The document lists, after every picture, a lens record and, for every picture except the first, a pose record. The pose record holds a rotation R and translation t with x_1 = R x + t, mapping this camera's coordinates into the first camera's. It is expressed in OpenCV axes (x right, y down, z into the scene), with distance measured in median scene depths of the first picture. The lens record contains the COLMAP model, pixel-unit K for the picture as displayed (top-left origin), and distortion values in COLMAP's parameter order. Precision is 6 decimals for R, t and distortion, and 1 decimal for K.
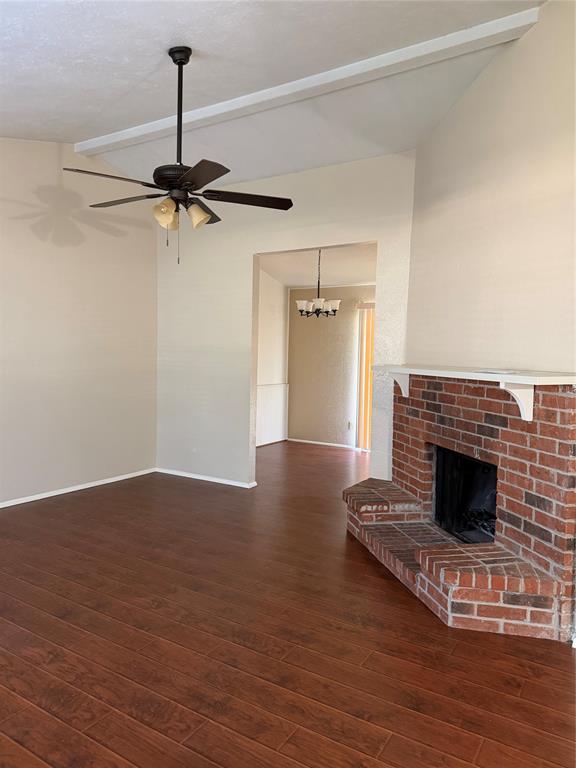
lens RADIAL K [[547.3, 0, 282.1], [0, 547.3, 379.1], [0, 0, 1]] dist [0.053835, -0.080139]
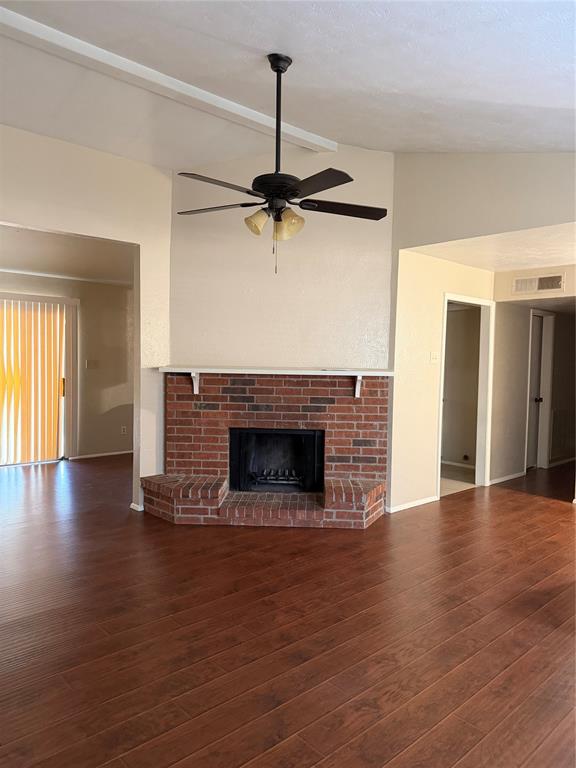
lens RADIAL K [[547.3, 0, 287.1], [0, 547.3, 382.8], [0, 0, 1]] dist [0.053835, -0.080139]
pose [[0.236789, -0.056639, 0.969909, -1.076335], [0.032806, 0.998196, 0.050282, -0.053597], [-0.971007, 0.019913, 0.238220, 0.695090]]
